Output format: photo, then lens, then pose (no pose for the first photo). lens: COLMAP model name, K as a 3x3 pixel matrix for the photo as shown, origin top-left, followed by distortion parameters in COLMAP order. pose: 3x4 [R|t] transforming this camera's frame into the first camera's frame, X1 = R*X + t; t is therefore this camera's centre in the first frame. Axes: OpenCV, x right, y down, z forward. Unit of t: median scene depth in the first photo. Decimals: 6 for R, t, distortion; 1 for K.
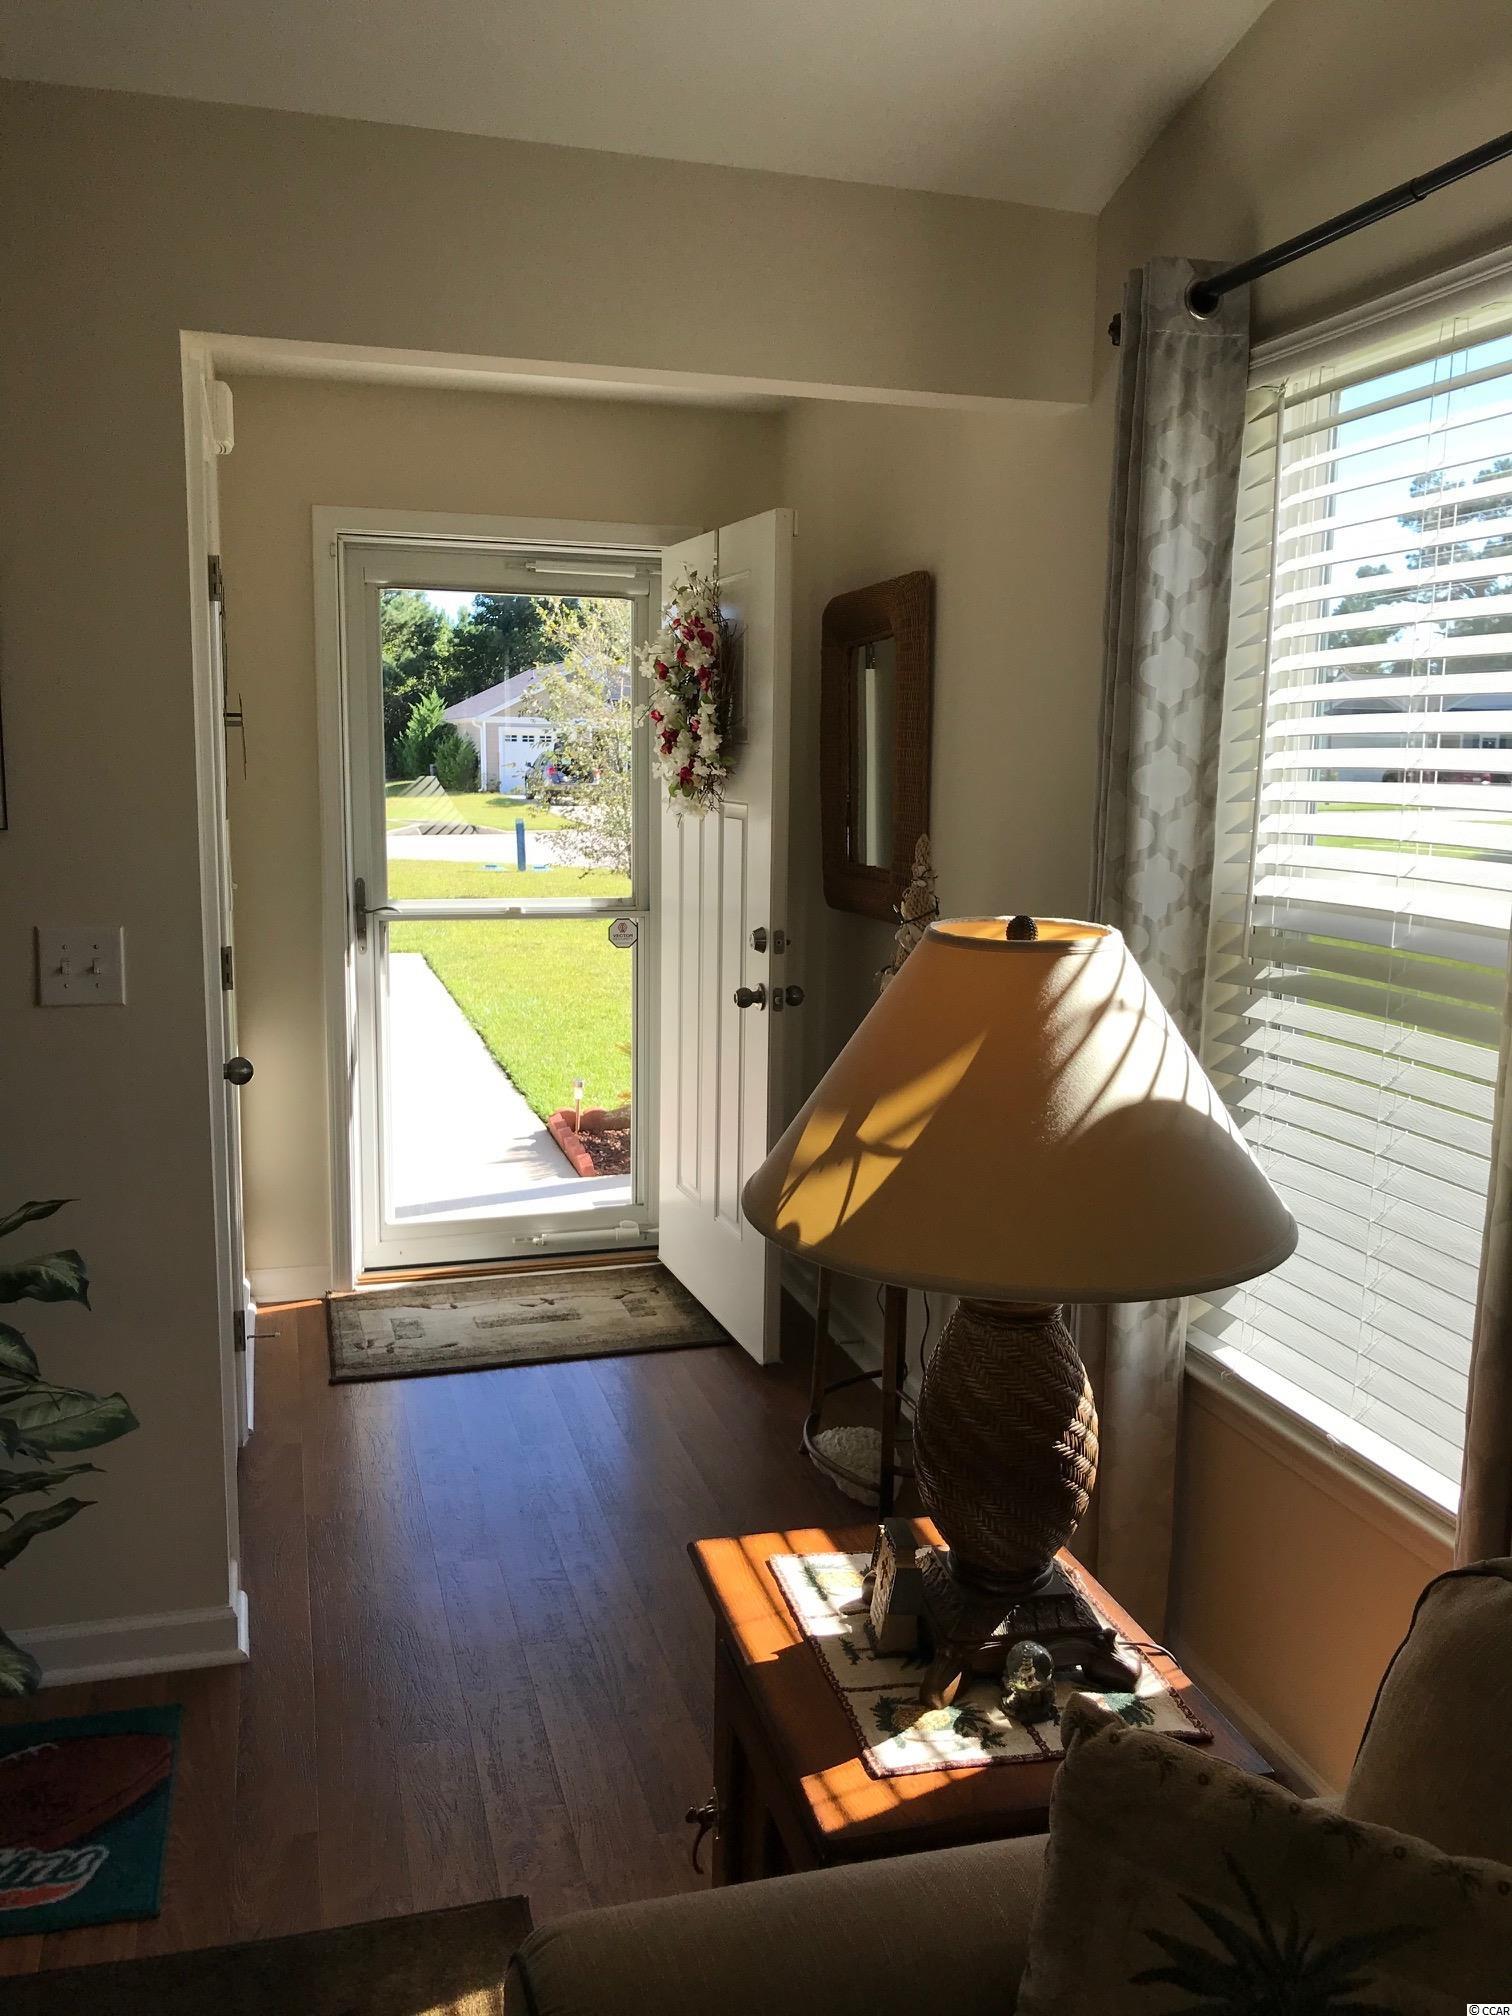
lens RADIAL K [[1663.2, 0, 755.6], [0, 1663.2, 1008.0], [0, 0, 1]] dist [0.045262, -0.057889]
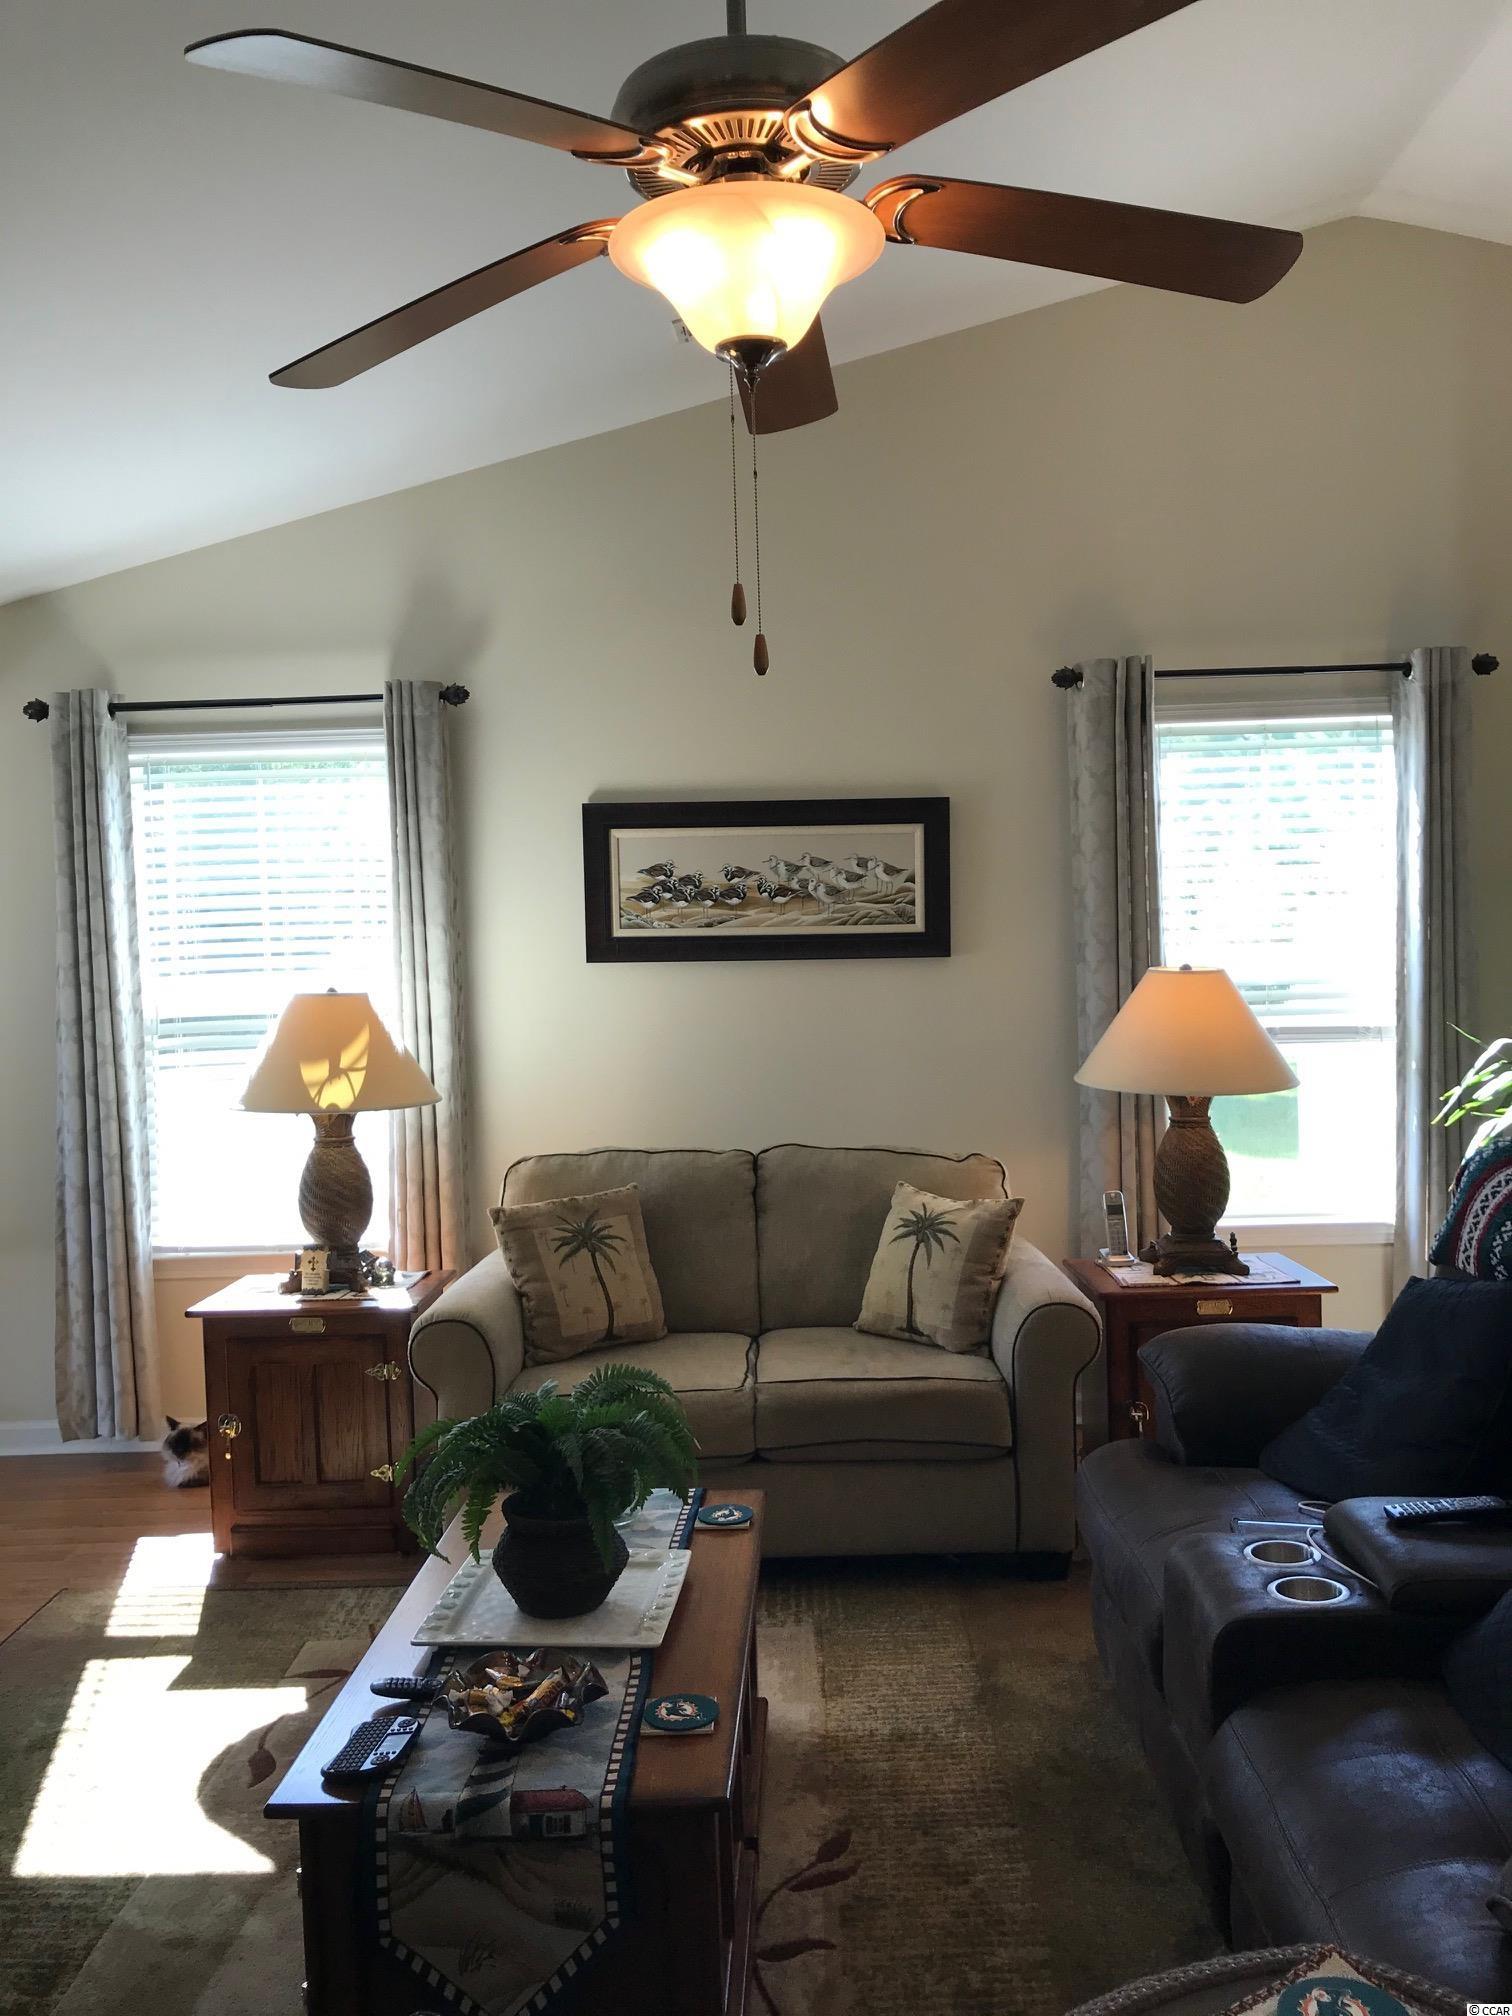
lens RADIAL K [[1663.2, 0, 756.1], [0, 1663.2, 1010.4], [0, 0, 1]] dist [0.045262, -0.057889]
pose [[0.296392, -0.061921, 0.953057, -1.466761], [0.179081, 0.983800, 0.008226, 0.055090], [-0.938127, 0.168236, 0.302679, -0.280841]]
